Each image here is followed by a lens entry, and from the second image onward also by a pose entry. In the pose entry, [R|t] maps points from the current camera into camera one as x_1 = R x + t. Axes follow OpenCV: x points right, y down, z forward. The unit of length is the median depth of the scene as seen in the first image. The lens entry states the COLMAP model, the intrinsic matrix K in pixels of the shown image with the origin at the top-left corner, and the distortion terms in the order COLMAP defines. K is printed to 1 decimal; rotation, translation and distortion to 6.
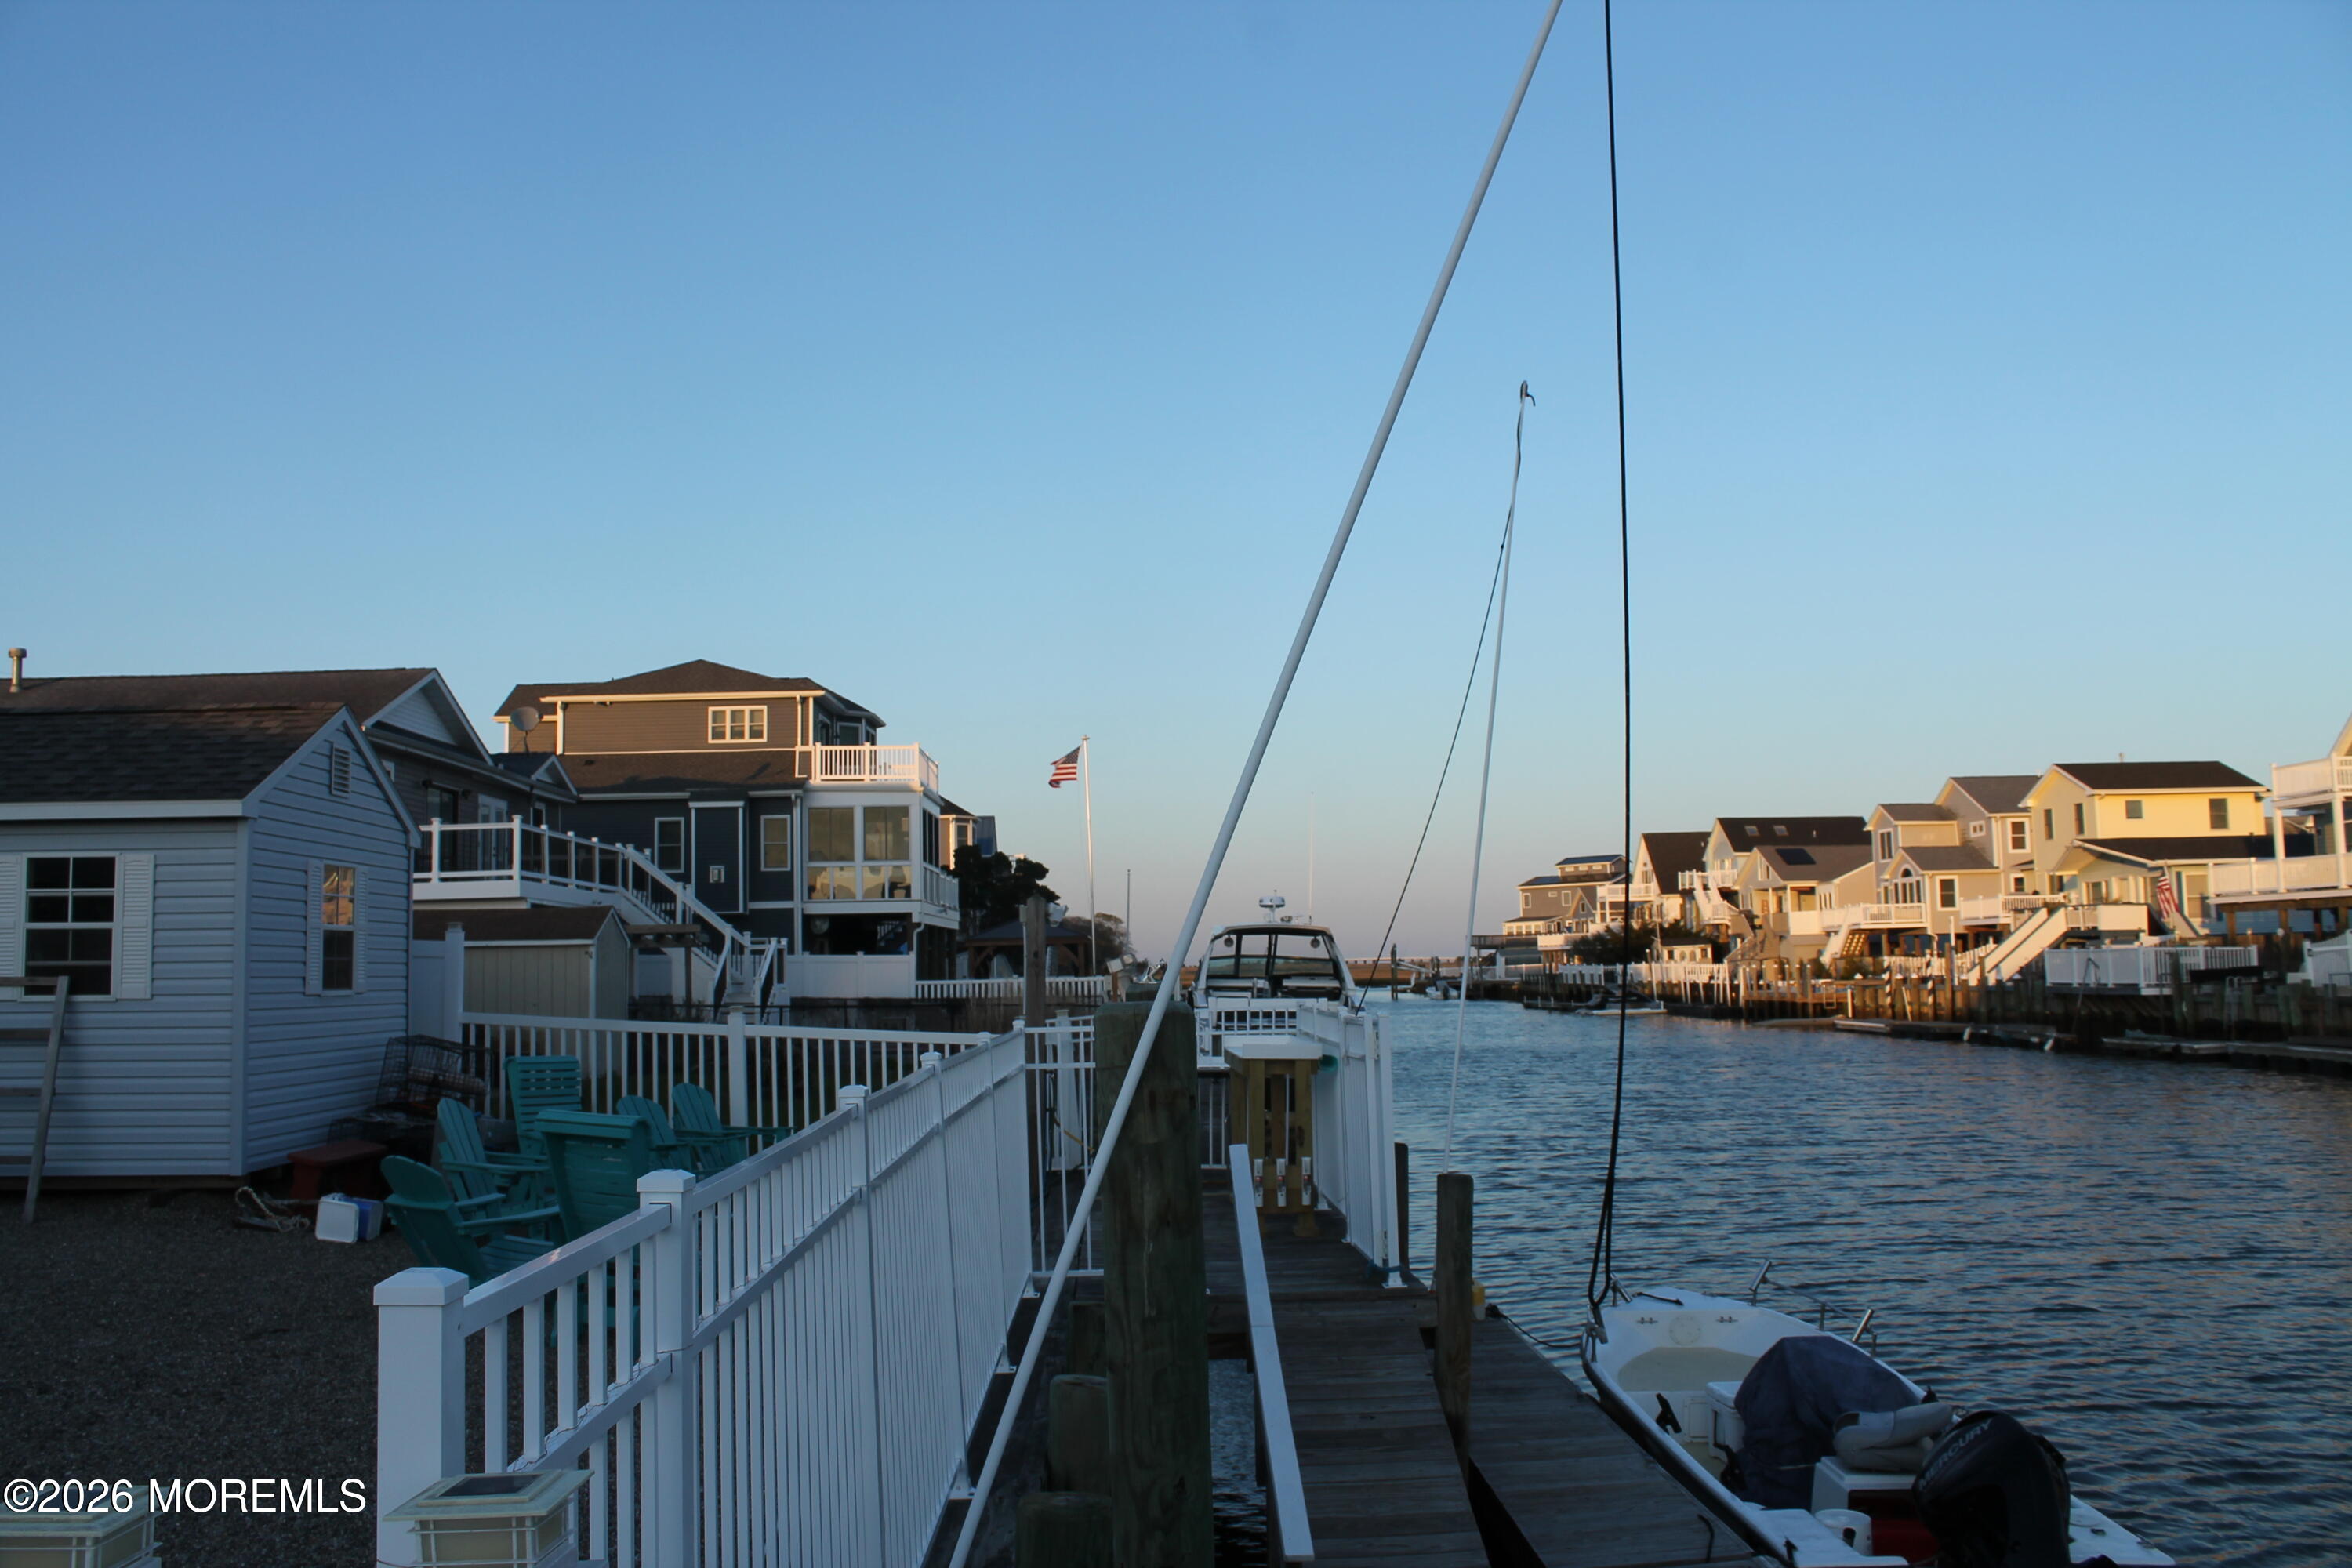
lens RADIAL K [[1966.9, 0, 1161.6], [0, 1966.9, 776.1], [0, 0, 1]] dist [-0.164075, 0.140588]
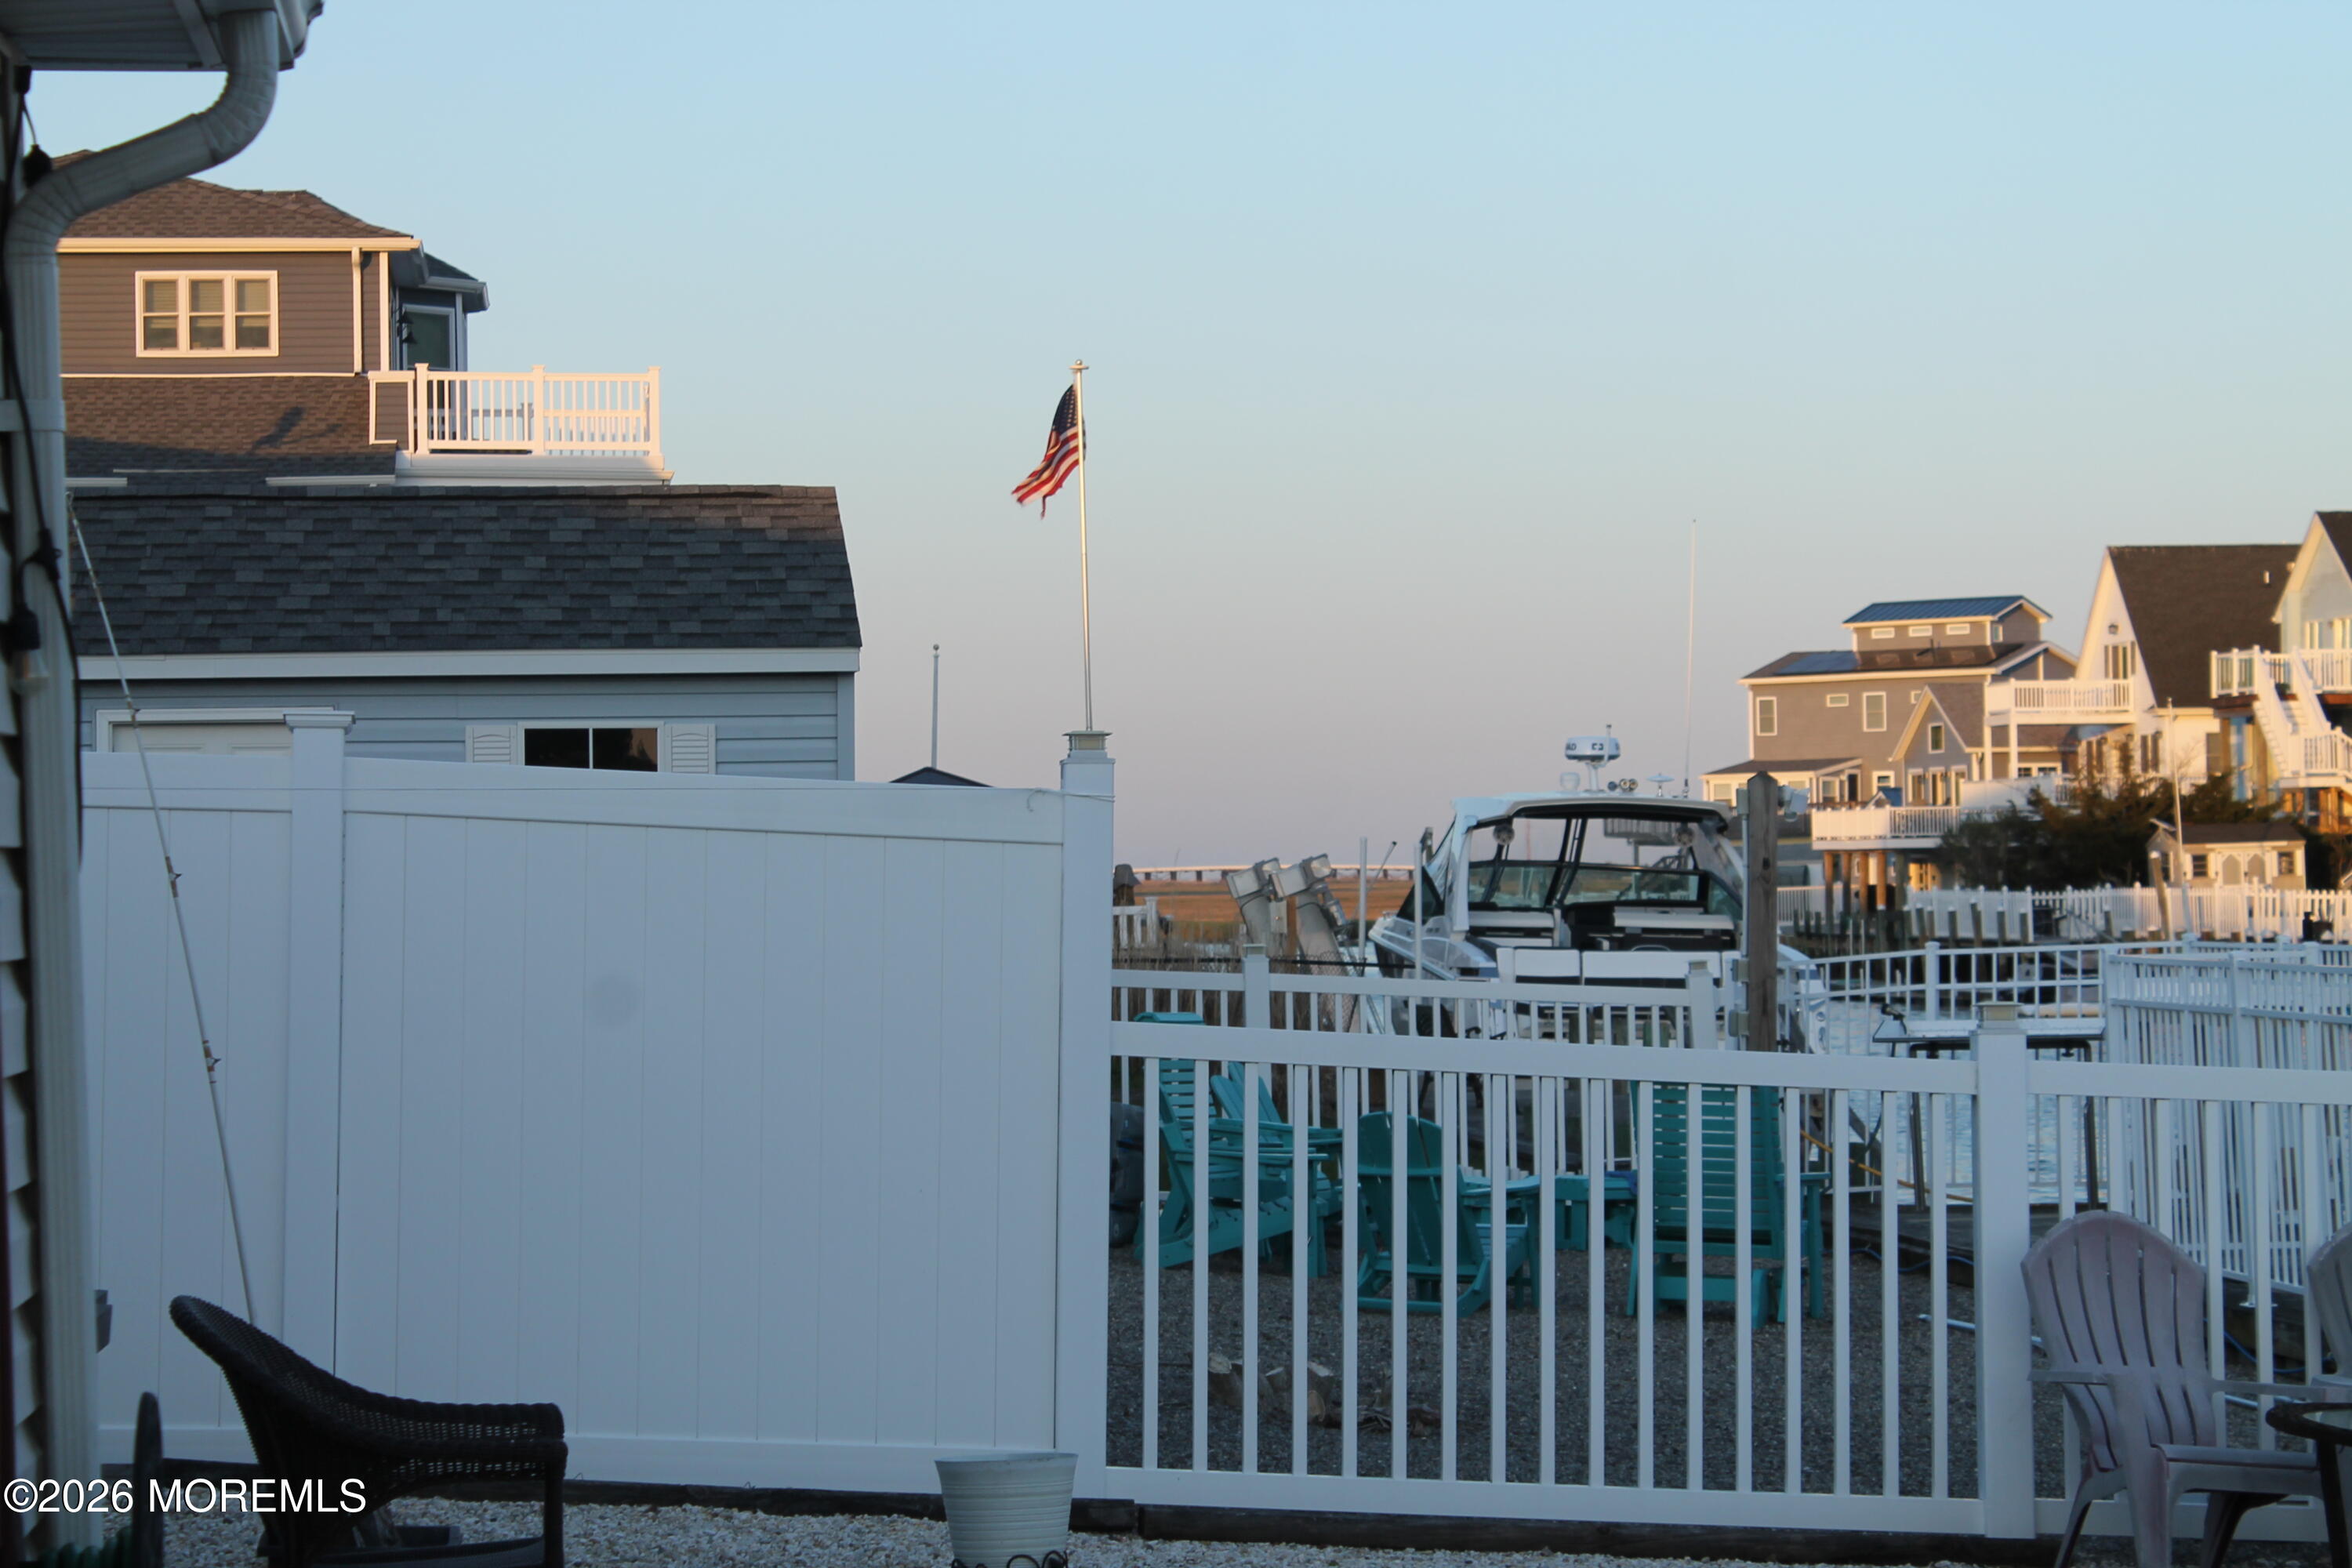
lens RADIAL K [[5643.4, 0, 1166.6], [0, 5643.4, 758.1], [0, 0, 1]] dist [0.073793, 0.200386]
pose [[0.995345, 0.006279, 0.096170, -0.051142], [-0.013347, 0.997241, 0.073022, -0.009133], [-0.095446, -0.073965, 0.992683, -0.097884]]
